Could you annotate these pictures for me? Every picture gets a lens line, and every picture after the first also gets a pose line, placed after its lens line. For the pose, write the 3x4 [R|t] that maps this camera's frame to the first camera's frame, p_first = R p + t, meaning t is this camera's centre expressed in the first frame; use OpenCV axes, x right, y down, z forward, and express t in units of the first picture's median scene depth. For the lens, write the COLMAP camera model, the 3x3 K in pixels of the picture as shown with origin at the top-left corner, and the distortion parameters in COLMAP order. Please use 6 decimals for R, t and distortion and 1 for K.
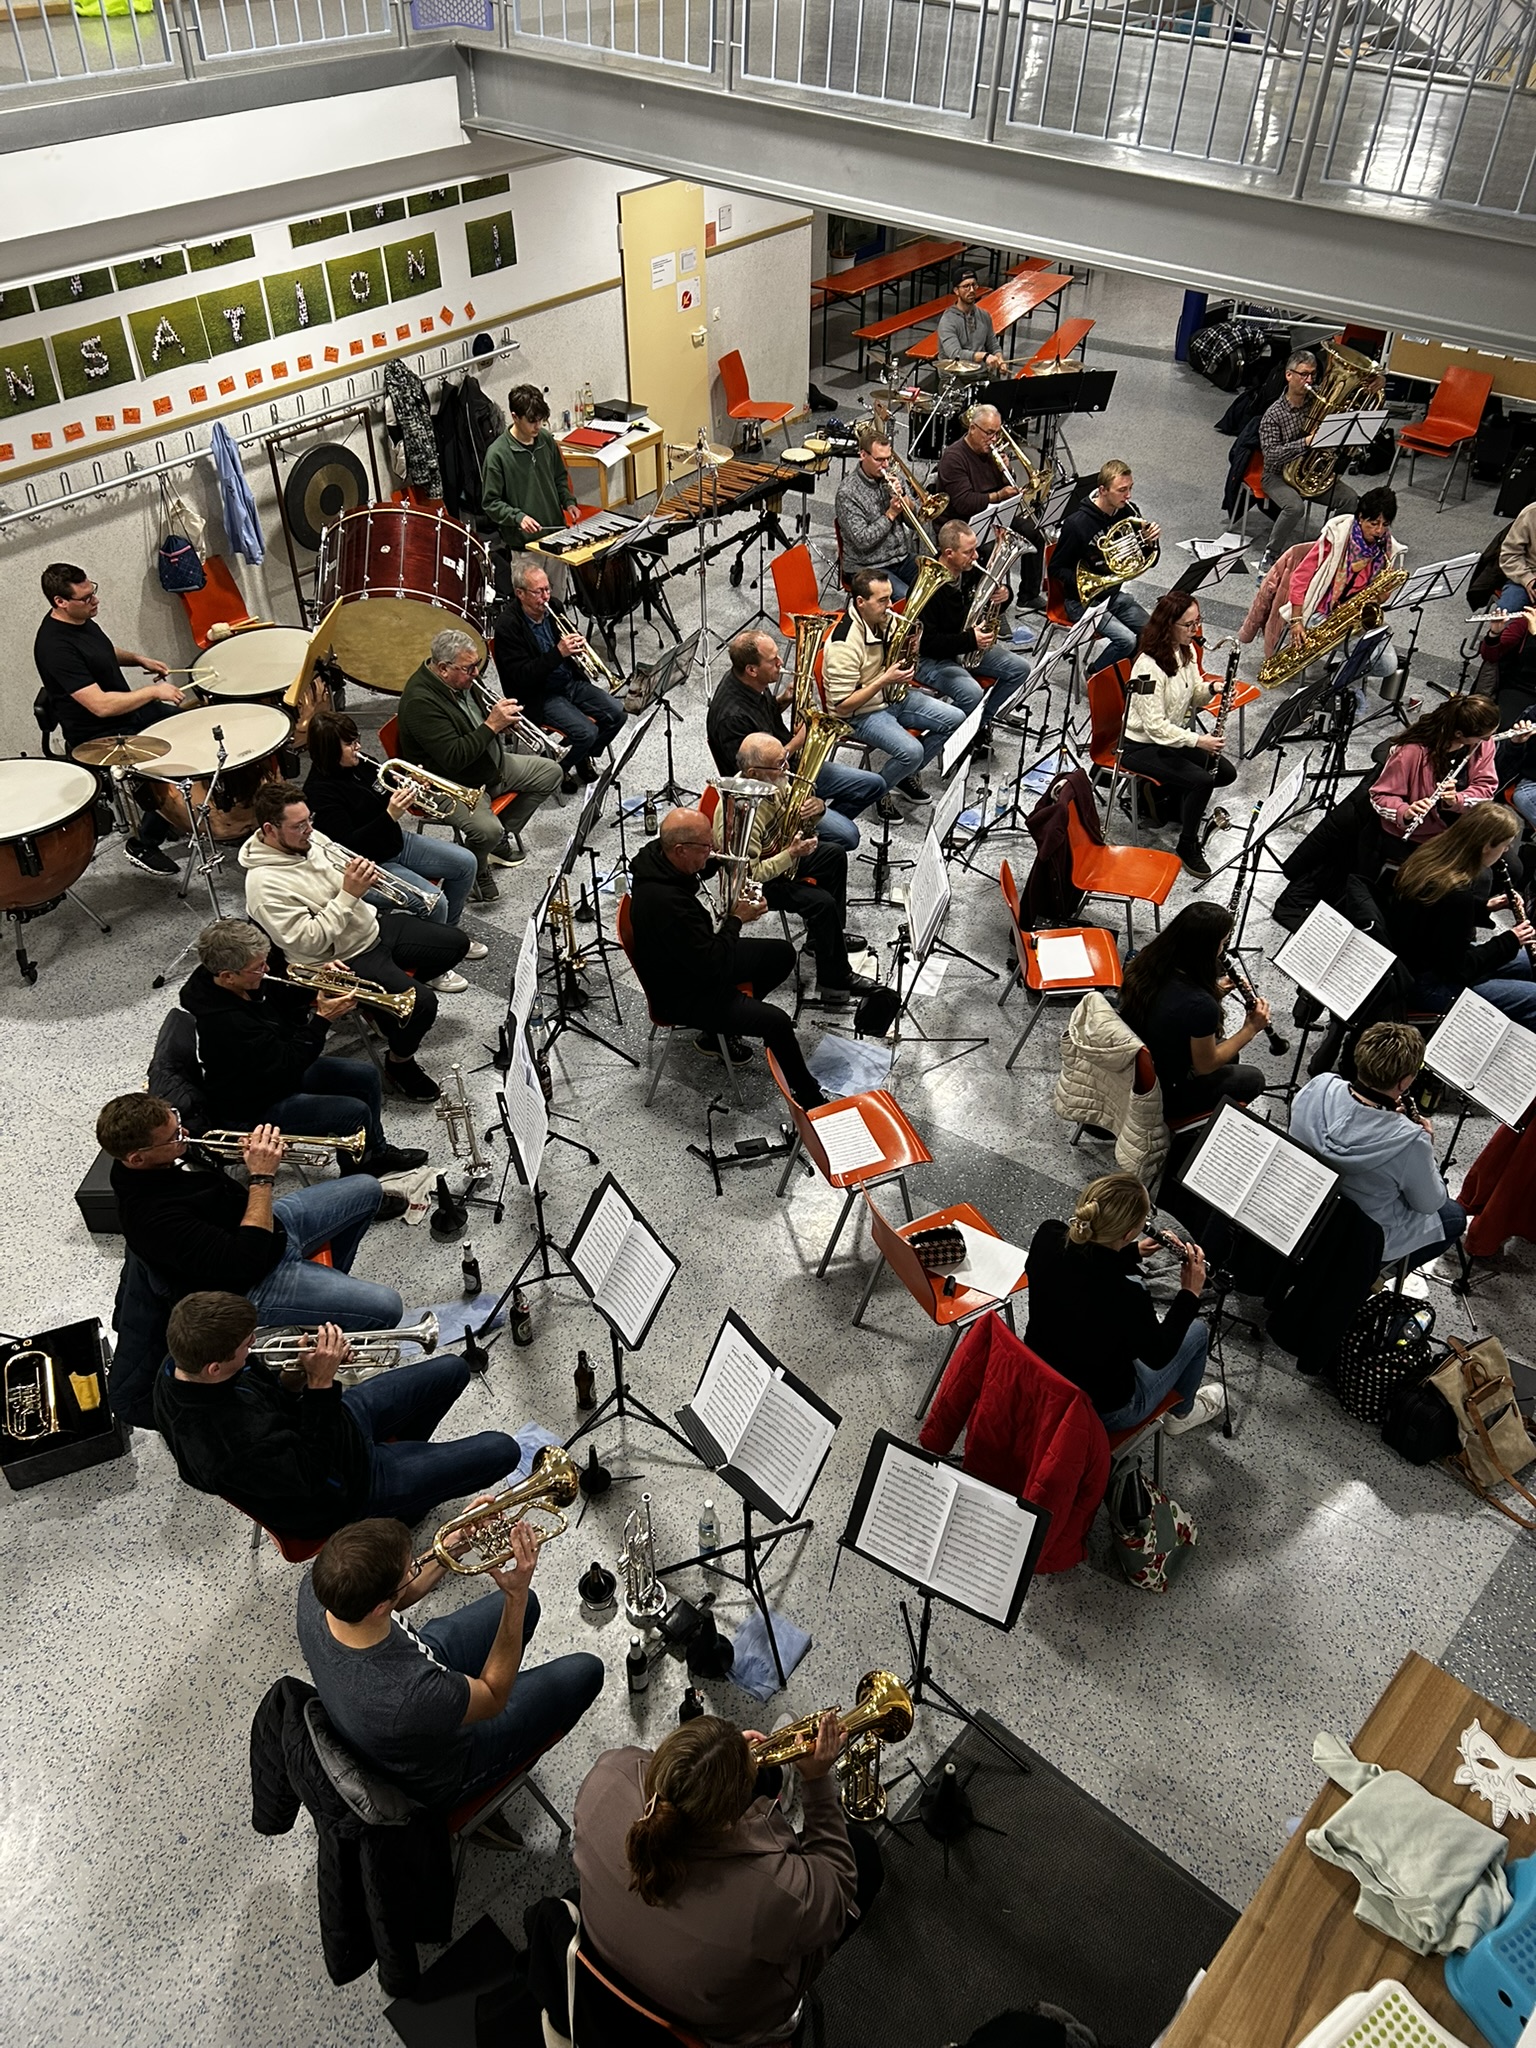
lens RADIAL K [[1525.0, 0, 767.0], [0, 1525.0, 1024.2], [0, 0, 1]] dist [-0.002478, -0.000435]
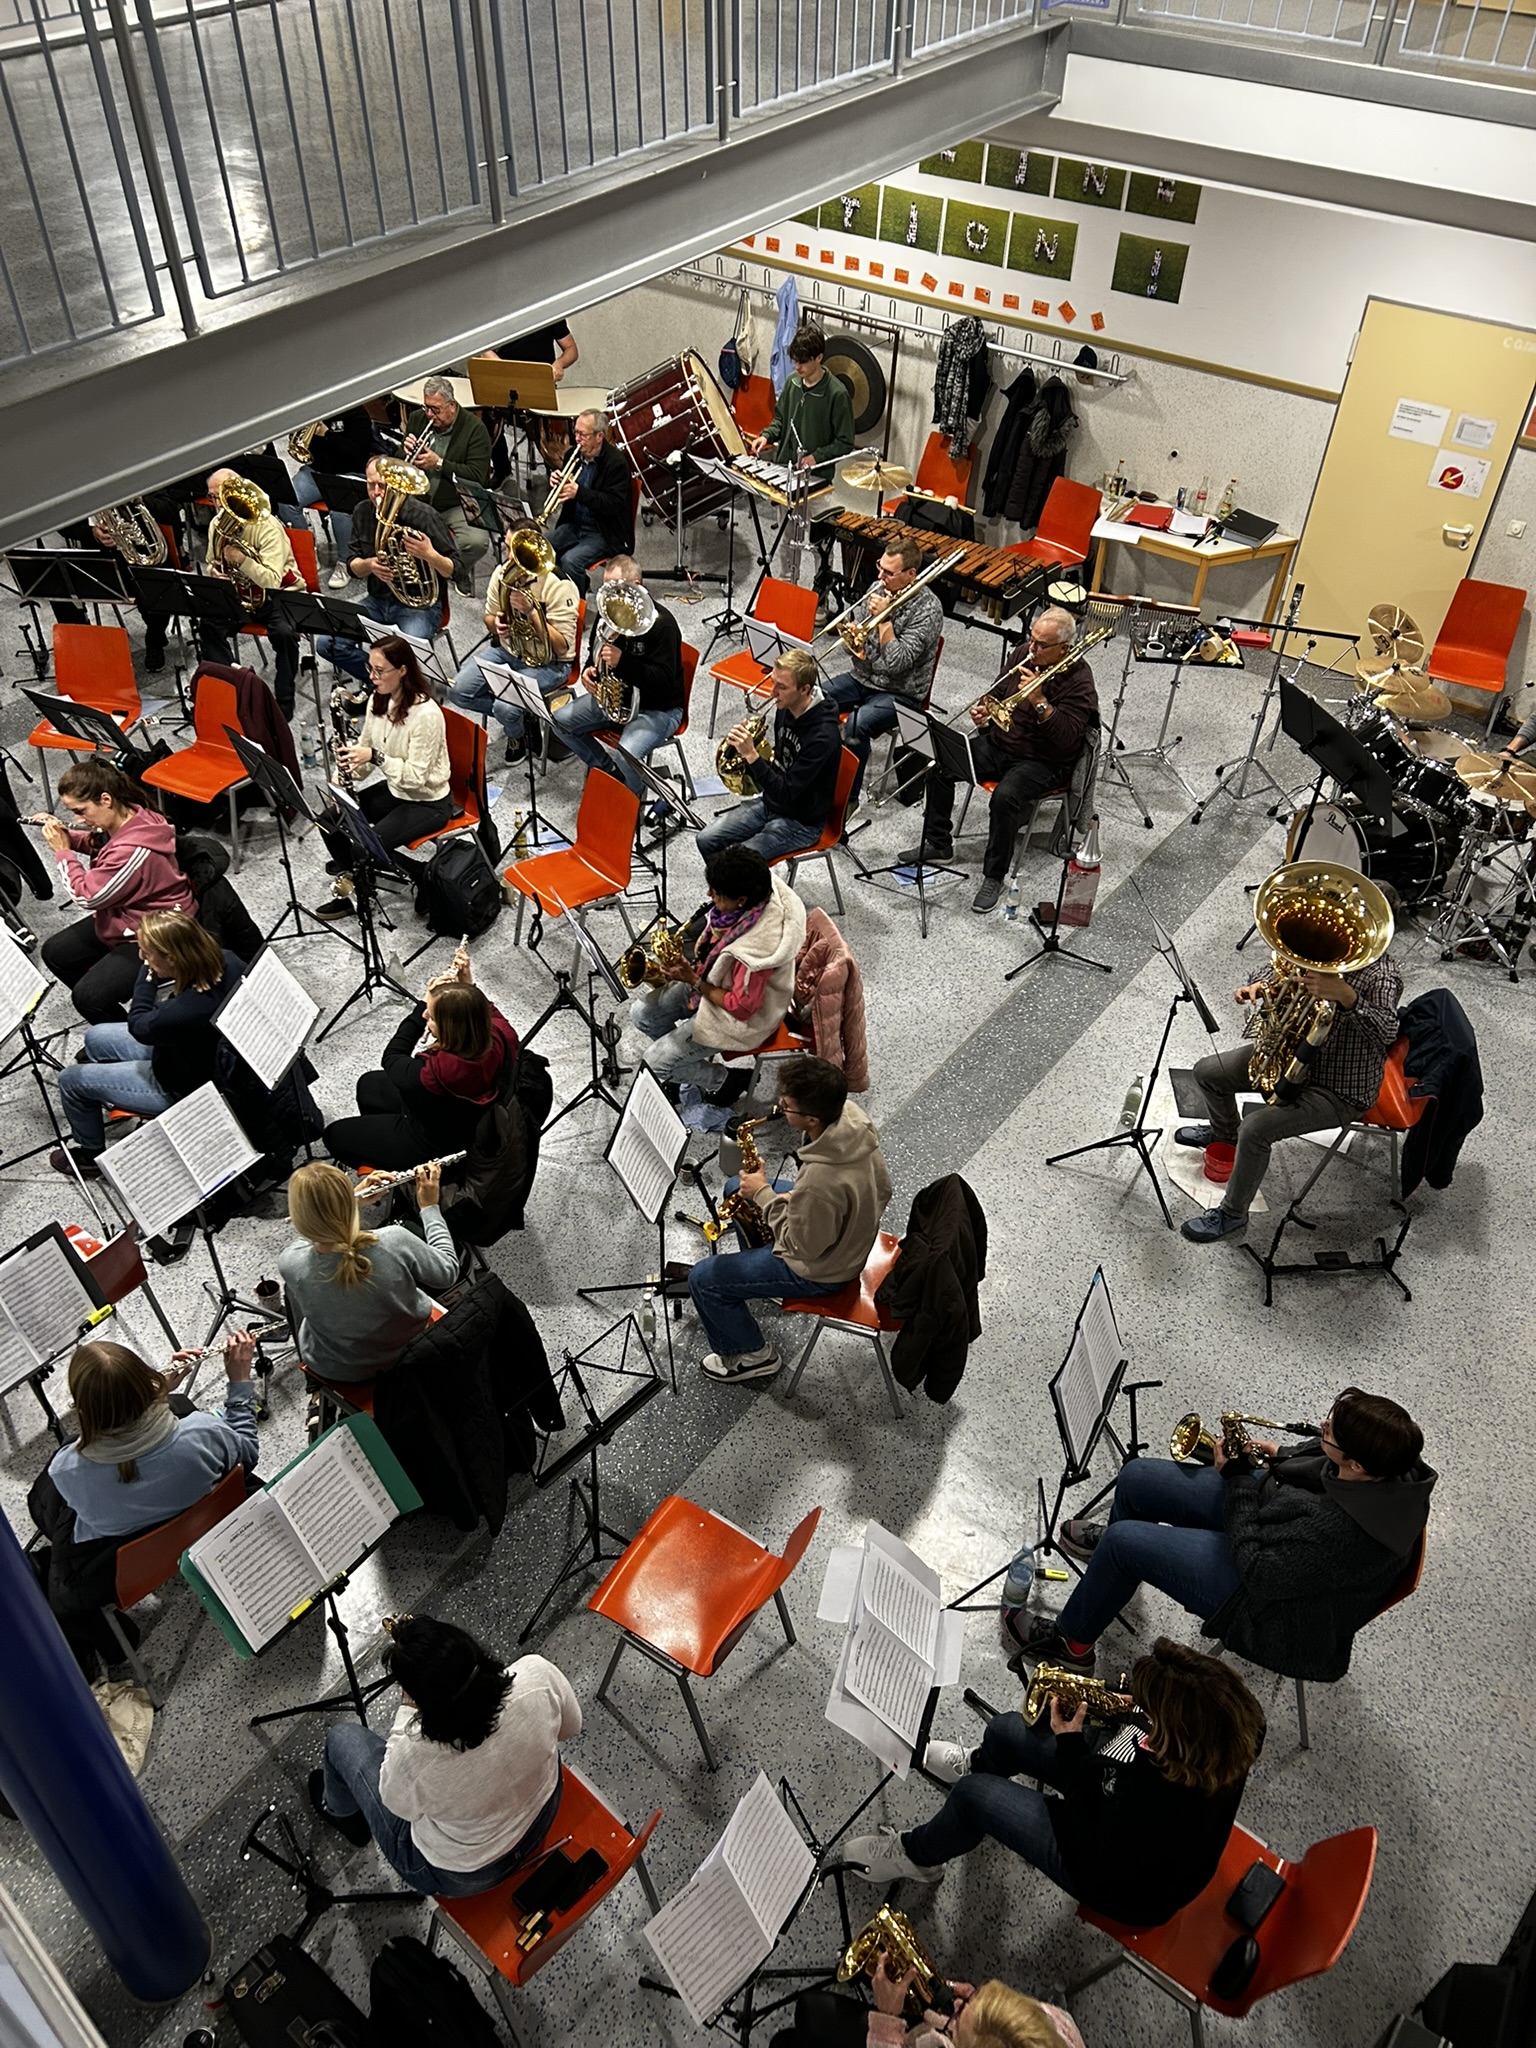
lens RADIAL K [[1744.9, 0, 768.3], [0, 1744.9, 1023.4], [0, 0, 1]] dist [0.002385, 0.001450]
pose [[0.007452, 0.627936, -0.778229, 0.933051], [-0.658759, 0.588590, 0.468613, -0.611144], [0.752317, 0.509173, 0.418044, 0.658729]]
